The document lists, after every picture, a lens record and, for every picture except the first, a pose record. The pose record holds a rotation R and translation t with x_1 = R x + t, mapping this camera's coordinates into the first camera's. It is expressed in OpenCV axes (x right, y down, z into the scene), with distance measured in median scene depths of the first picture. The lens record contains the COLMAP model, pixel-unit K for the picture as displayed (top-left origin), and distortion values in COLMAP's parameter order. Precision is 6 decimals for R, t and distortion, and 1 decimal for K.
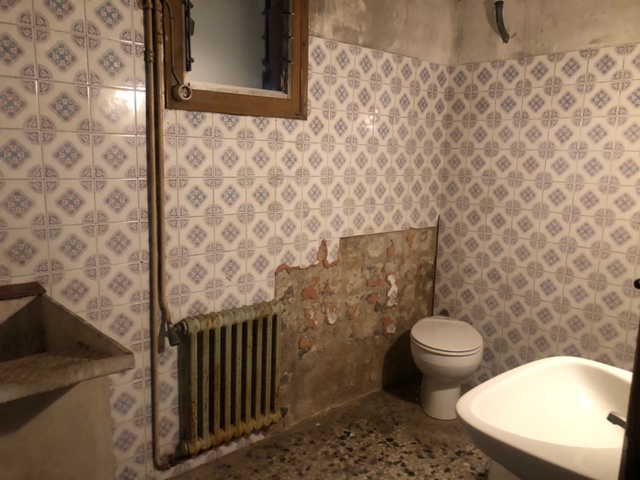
lens RADIAL K [[526.6, 0, 319.3], [0, 526.6, 241.0], [0, 0, 1]] dist [0.007620, 0.006048]
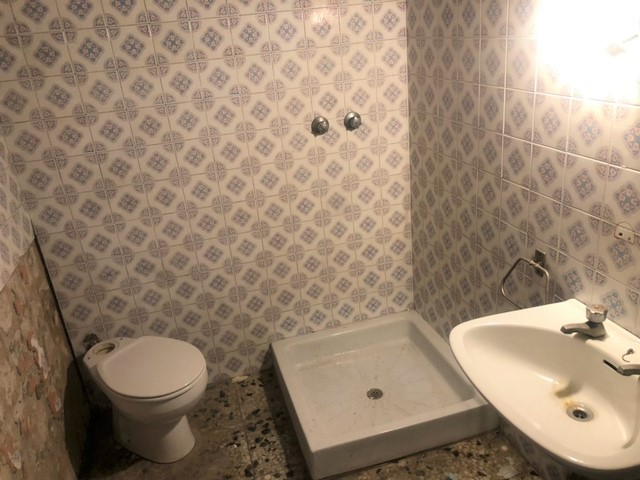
lens RADIAL K [[526.6, 0, 320.4], [0, 526.6, 238.4], [0, 0, 1]] dist [0.007620, 0.006048]
pose [[0.415198, -0.406141, 0.814040, -0.211030], [0.249798, 0.911317, 0.327266, -0.183884], [-0.874764, 0.067466, 0.479830, 0.395112]]
